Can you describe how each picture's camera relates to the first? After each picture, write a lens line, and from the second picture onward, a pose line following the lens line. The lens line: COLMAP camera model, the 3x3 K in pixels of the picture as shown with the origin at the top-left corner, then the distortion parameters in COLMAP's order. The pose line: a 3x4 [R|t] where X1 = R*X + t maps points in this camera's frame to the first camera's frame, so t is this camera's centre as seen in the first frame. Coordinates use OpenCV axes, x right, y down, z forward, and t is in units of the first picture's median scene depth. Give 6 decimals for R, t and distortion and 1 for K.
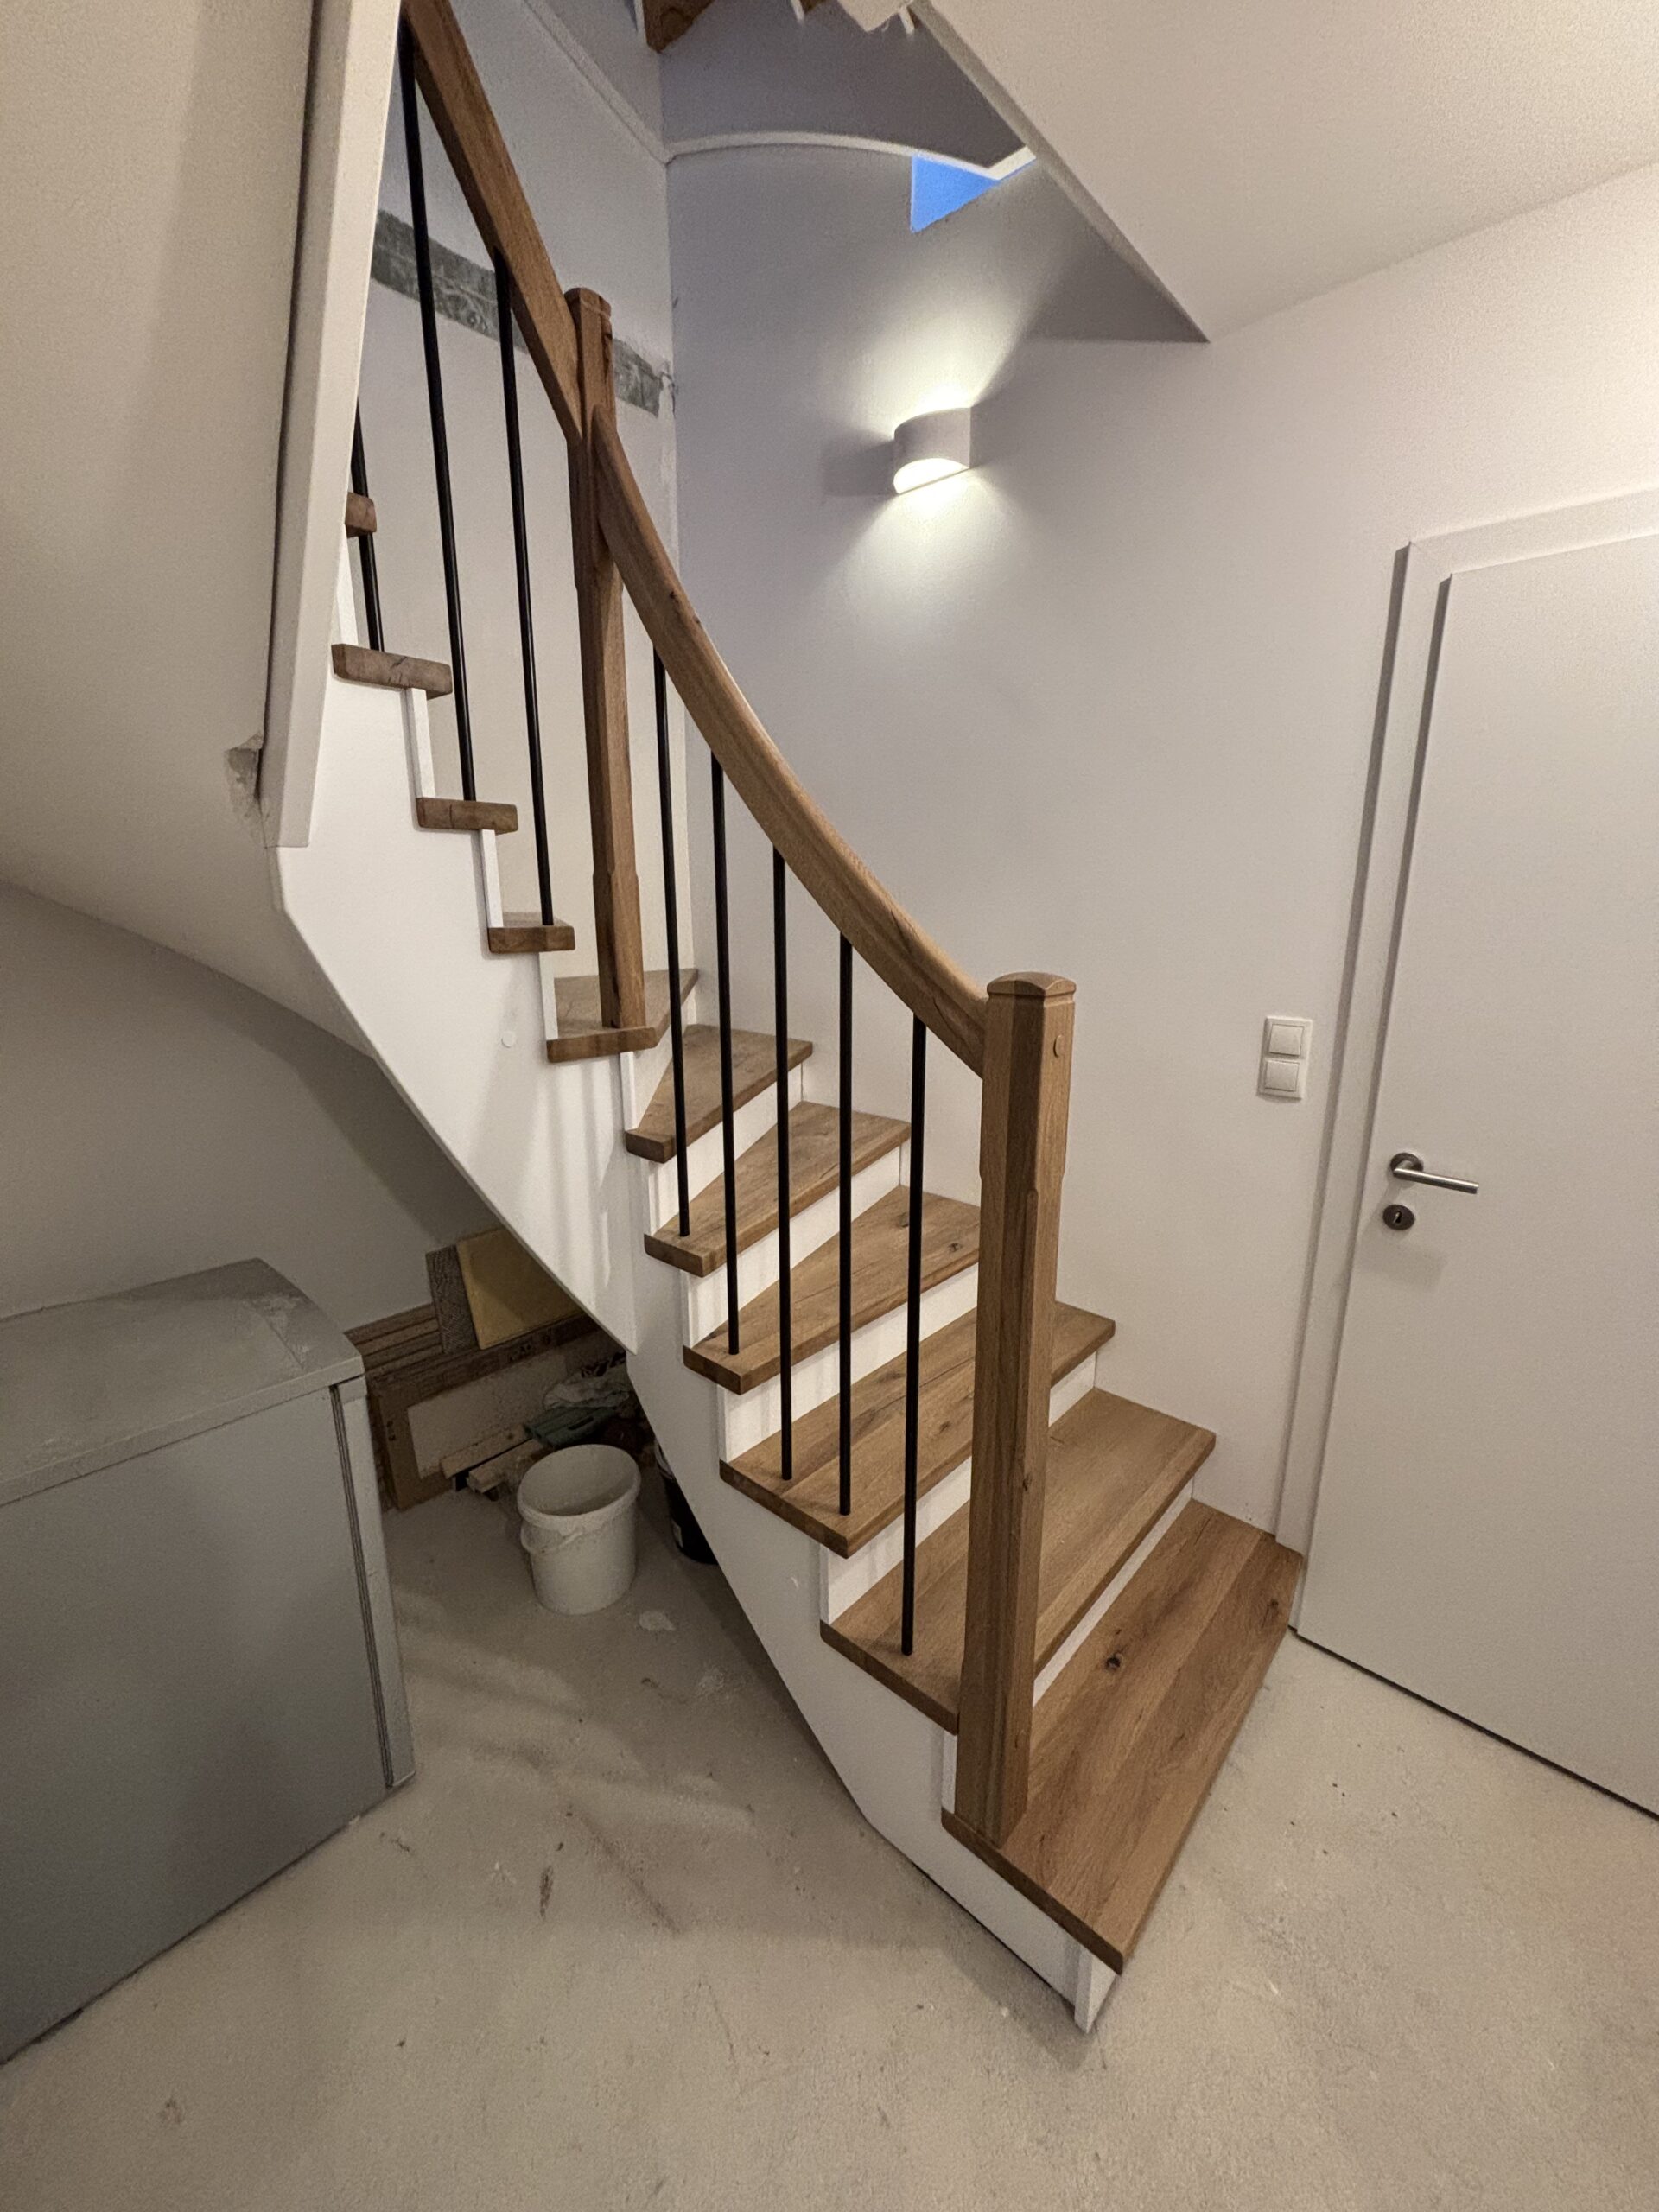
lens RADIAL K [[895.1, 0, 828.6], [0, 895.1, 1107.0], [0, 0, 1]] dist [-0.001892, -0.000213]
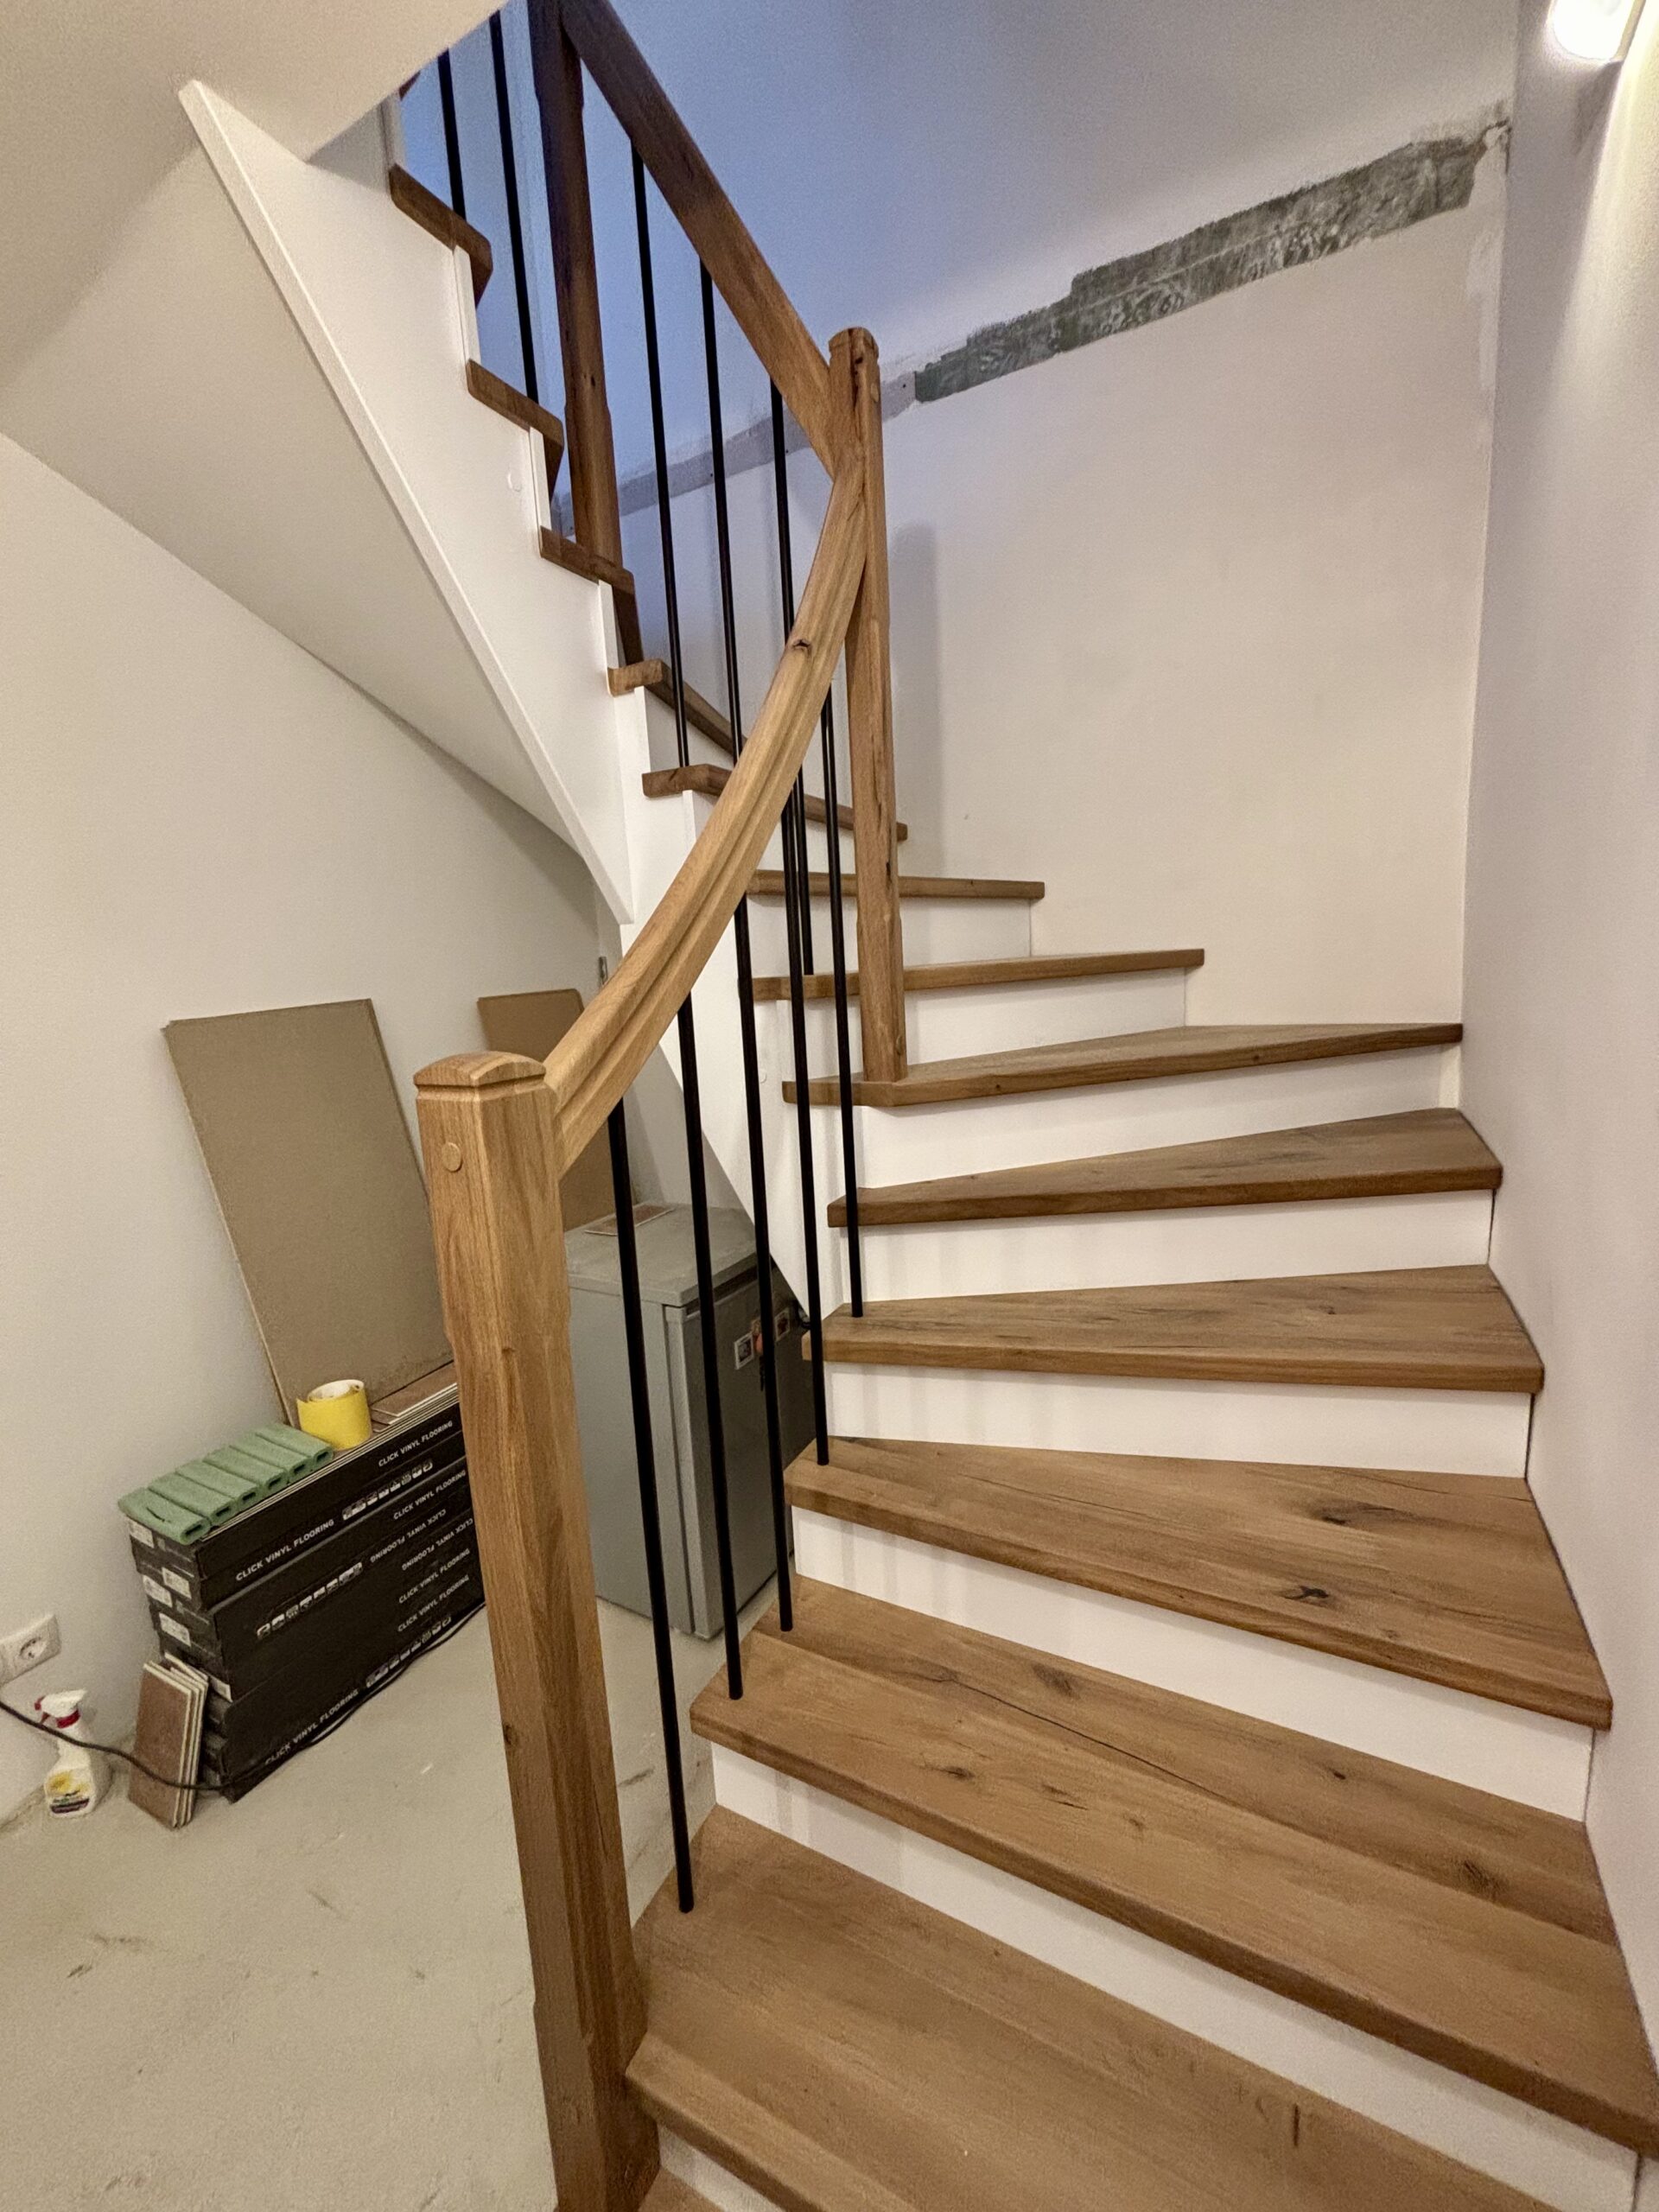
lens RADIAL K [[895.1, 0, 829.8], [0, 895.1, 1112.7], [0, 0, 1]] dist [-0.001892, -0.000213]
pose [[0.240061, 0.159594, -0.957549, 0.448696], [-0.169021, 0.978199, 0.120661, -0.113750], [0.955930, 0.132880, 0.261802, 0.472883]]
